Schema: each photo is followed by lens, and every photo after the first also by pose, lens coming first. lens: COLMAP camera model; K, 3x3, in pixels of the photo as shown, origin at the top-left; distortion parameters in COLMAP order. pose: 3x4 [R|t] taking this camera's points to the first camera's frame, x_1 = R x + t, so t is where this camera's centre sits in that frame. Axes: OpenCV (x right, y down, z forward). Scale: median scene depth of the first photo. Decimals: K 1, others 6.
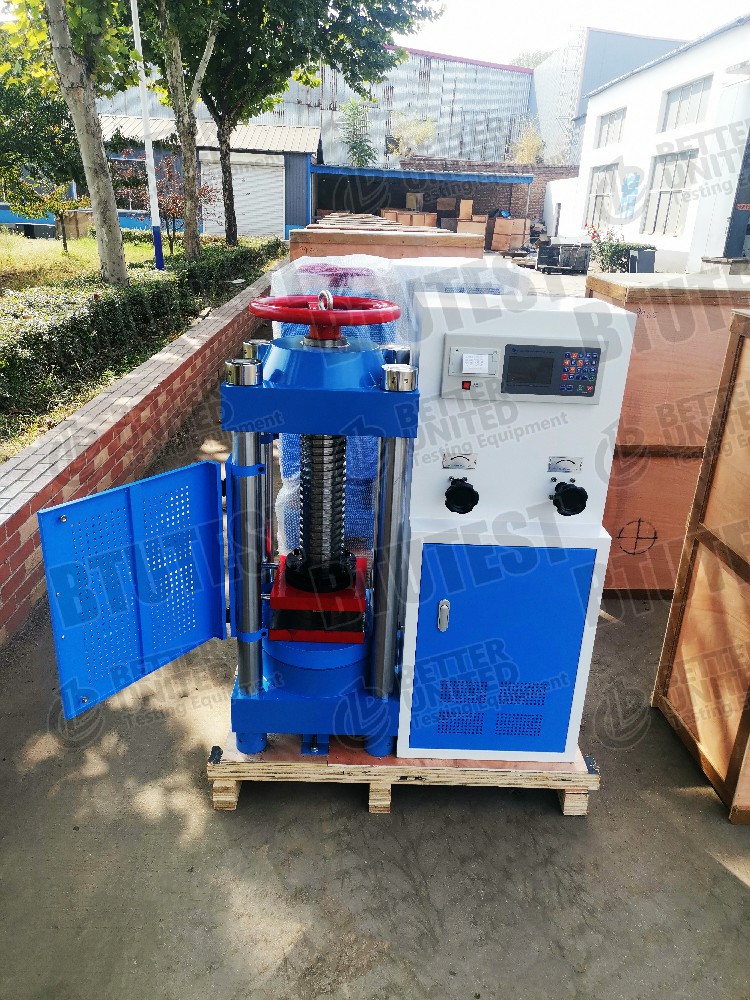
lens RADIAL K [[751.5, 0, 367.7], [0, 751.5, 501.6], [0, 0, 1]] dist [0.031958, -0.008307]
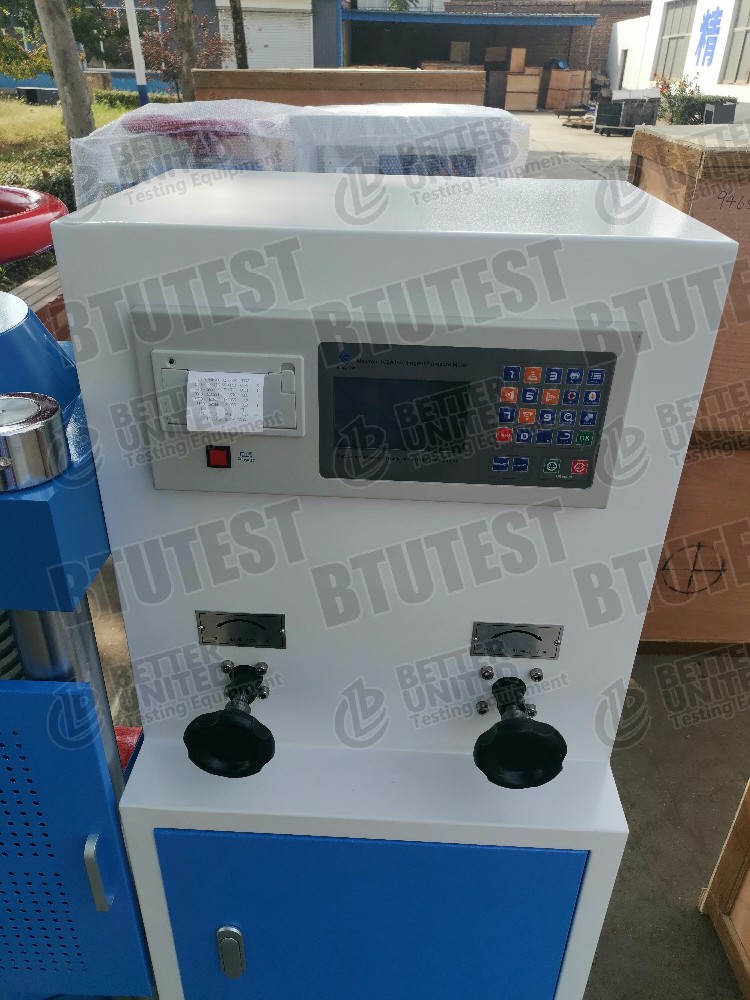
lens RADIAL K [[751.5, 0, 371.3], [0, 751.5, 496.1], [0, 0, 1]] dist [0.031958, -0.008307]
pose [[0.998384, 0.007833, -0.056285, 0.171083], [0.000404, 0.989451, 0.144867, -0.144705], [0.056826, -0.144656, 0.987849, 0.511859]]
